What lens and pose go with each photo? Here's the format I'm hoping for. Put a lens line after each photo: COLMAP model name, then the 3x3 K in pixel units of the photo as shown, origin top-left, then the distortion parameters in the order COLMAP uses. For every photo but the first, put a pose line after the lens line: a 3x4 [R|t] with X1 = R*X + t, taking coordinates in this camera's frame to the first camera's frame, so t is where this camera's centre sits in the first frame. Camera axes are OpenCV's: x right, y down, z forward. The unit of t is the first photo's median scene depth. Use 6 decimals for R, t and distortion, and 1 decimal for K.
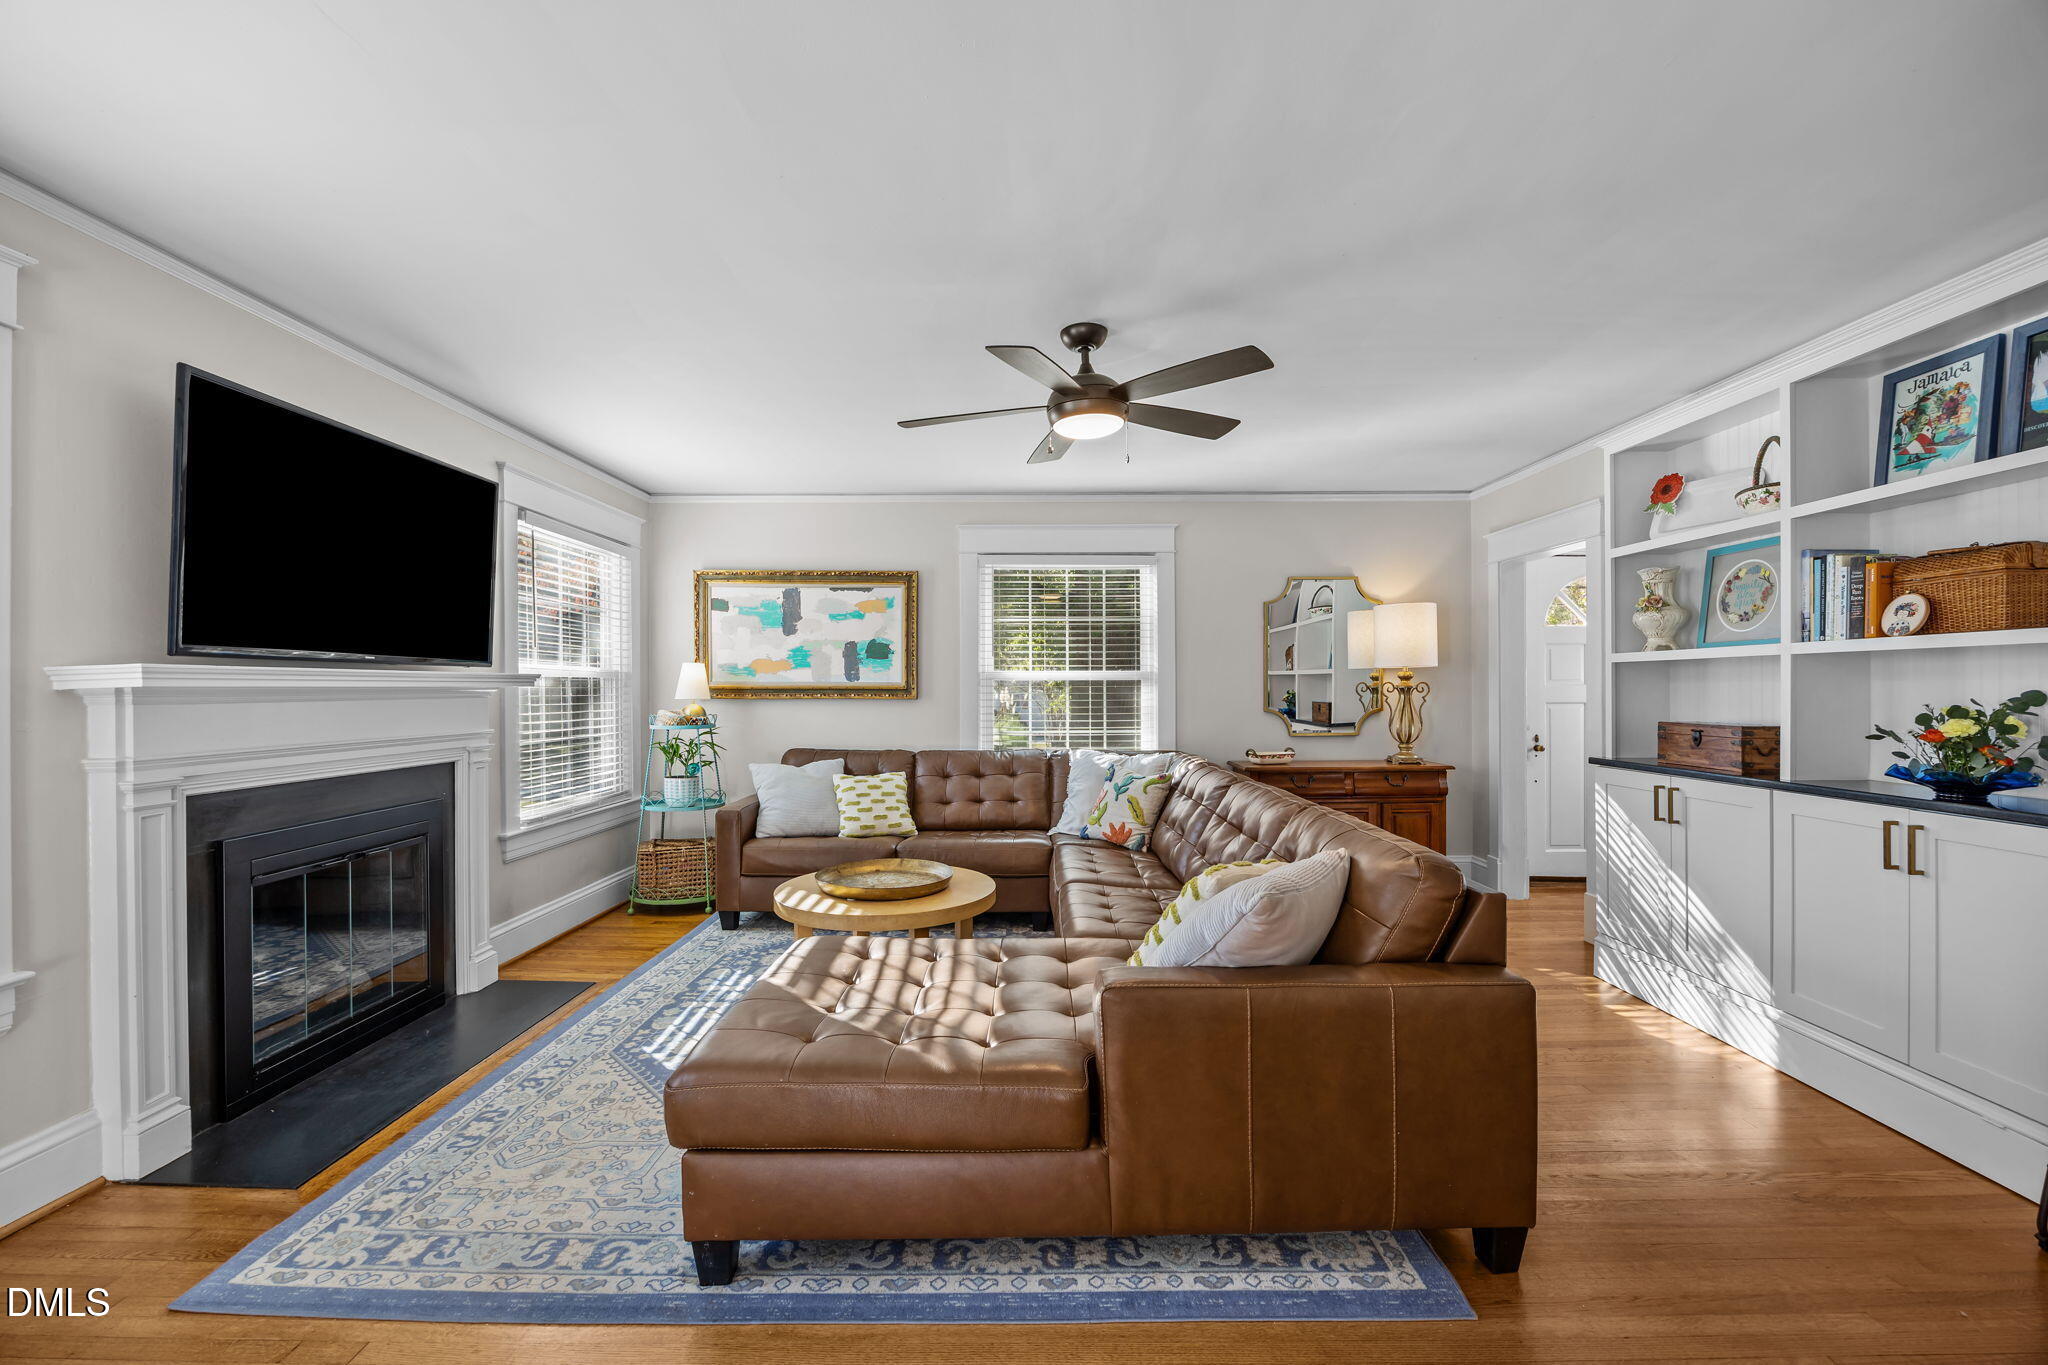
lens RADIAL K [[862.7, 0, 1024.0], [0, 862.7, 682.5], [0, 0, 1]] dist [-0.001819, -0.000301]
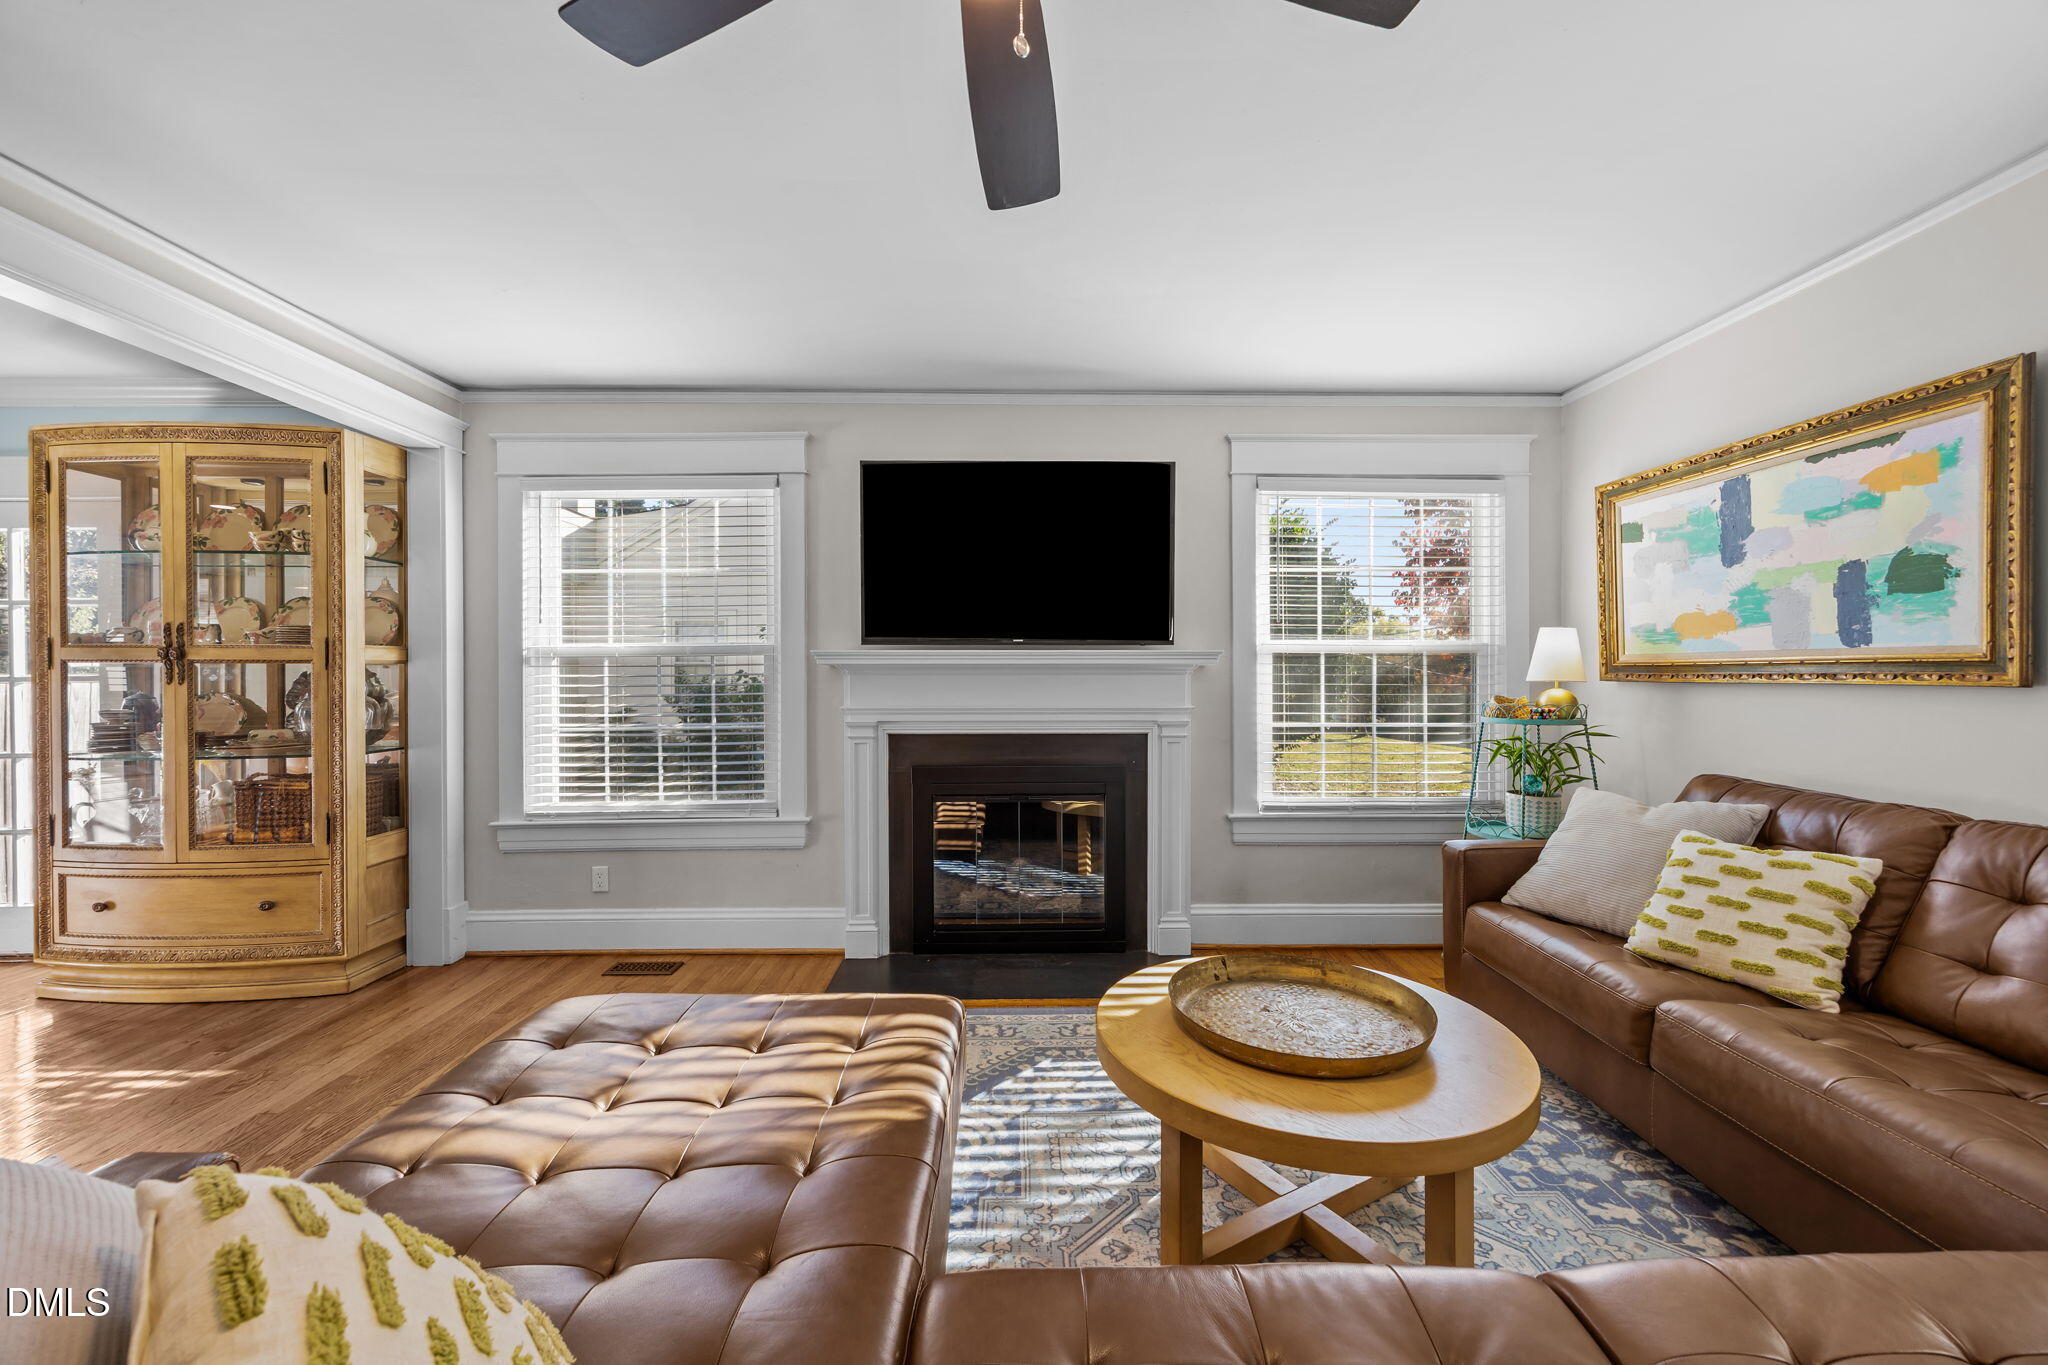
lens RADIAL K [[806.1, 0, 1024.0], [0, 806.1, 682.5], [0, 0, 1]] dist [0.001861, -0.000043]
pose [[0.023483, 0.008505, -0.999688, 0.226008], [0.004658, 0.999952, 0.008616, 0.012118], [0.999713, -0.004859, 0.023442, 0.546257]]
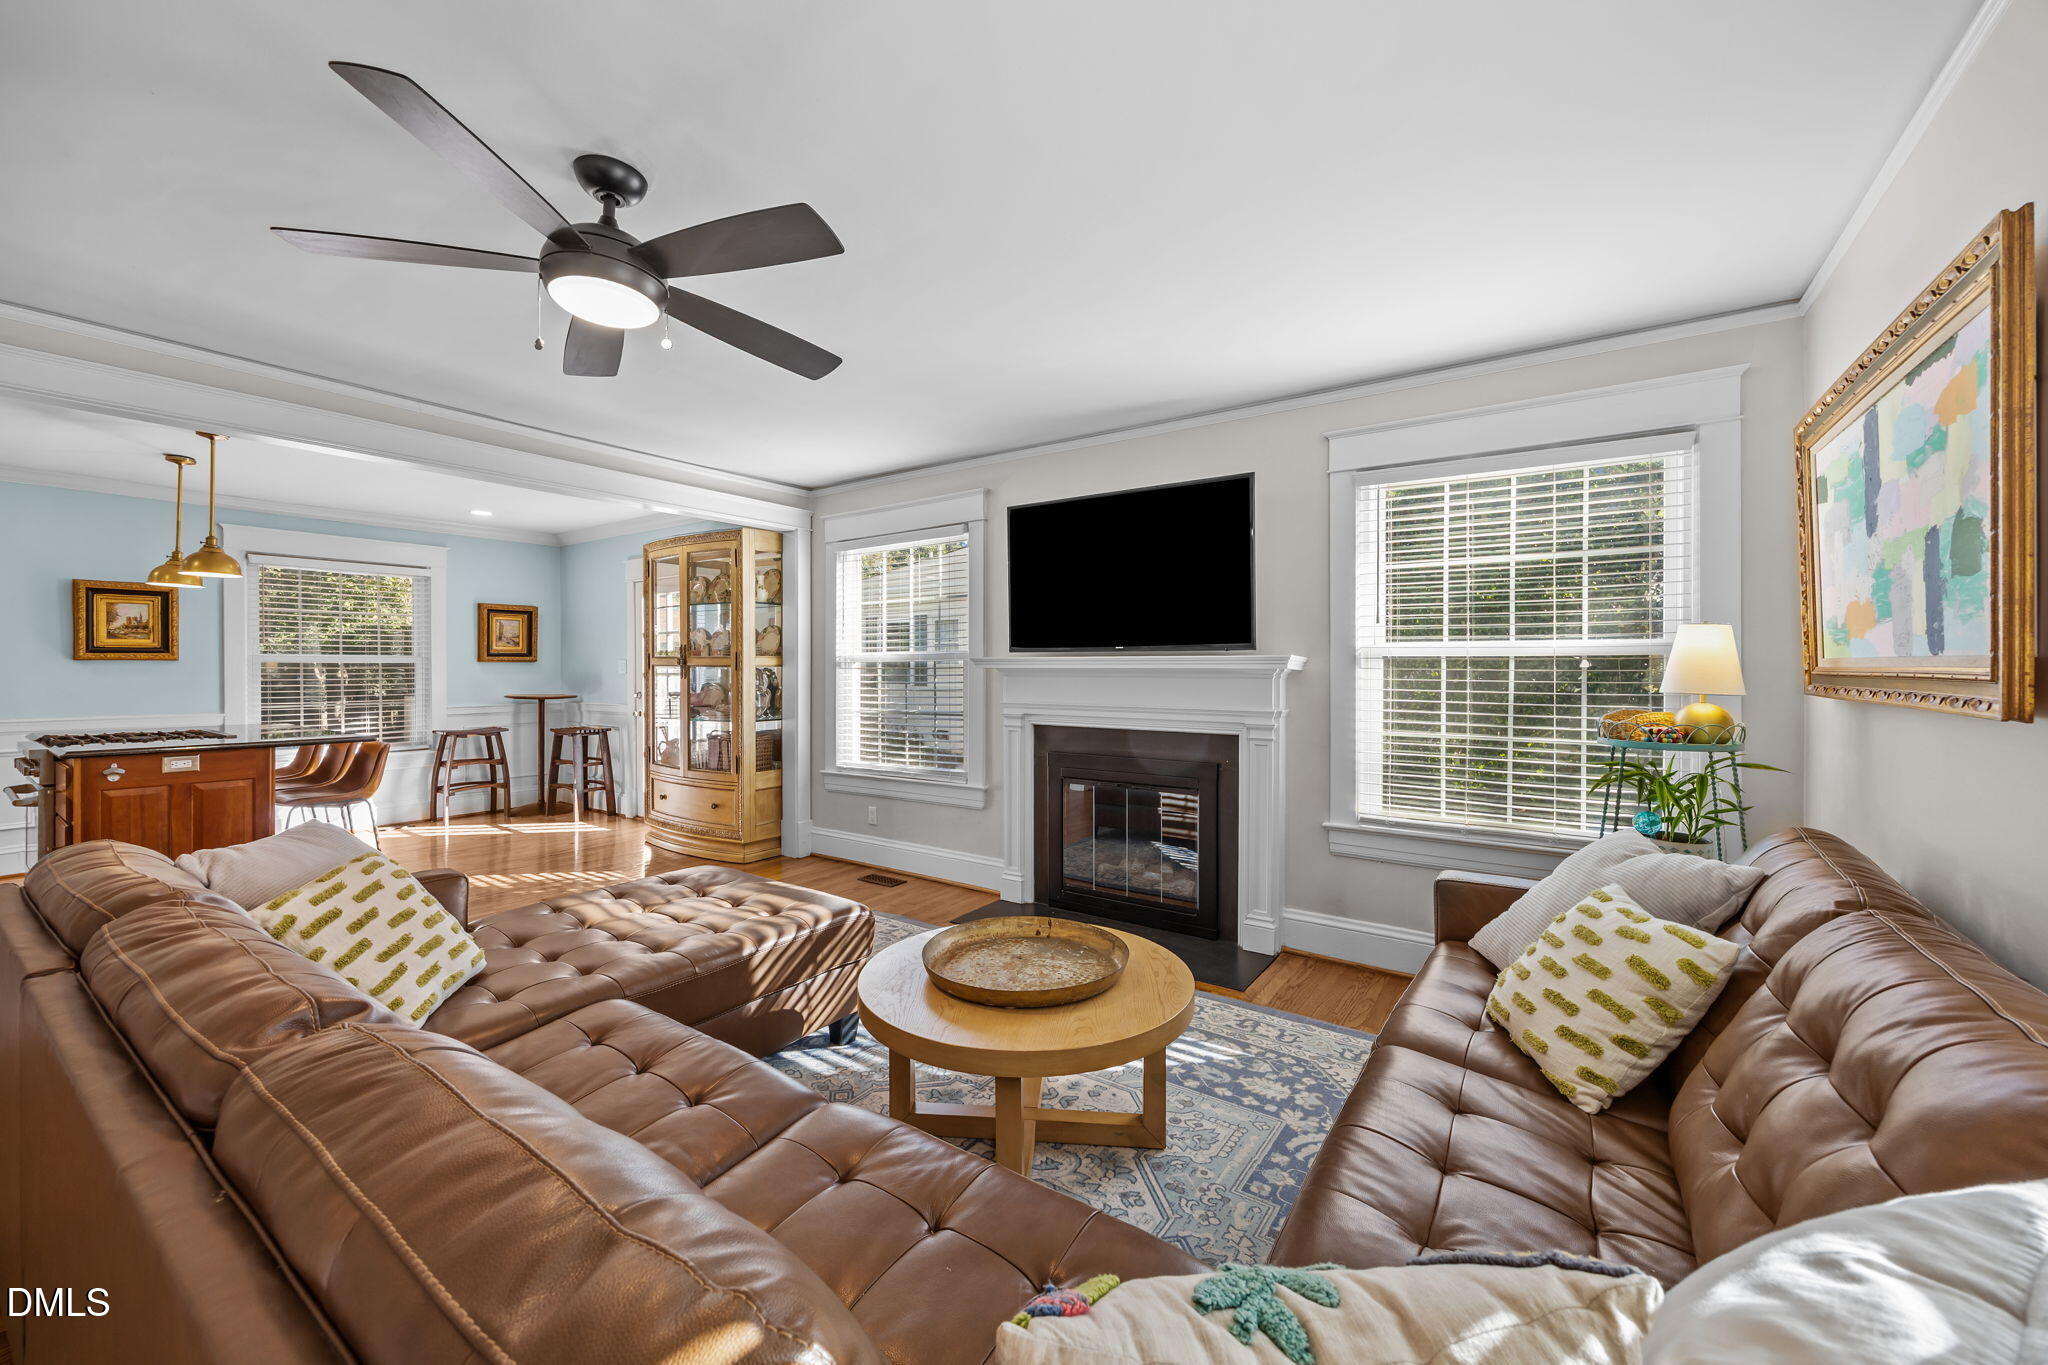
lens RADIAL K [[787.3, 0, 1020.8], [0, 787.3, 676.7], [0, 0, 1]] dist [-0.001266, -0.000151]
pose [[-0.569277, 0.006549, -0.822120, 0.224920], [-0.000243, 0.999967, 0.008133, 0.004951], [0.822146, 0.004830, -0.569256, 0.894030]]
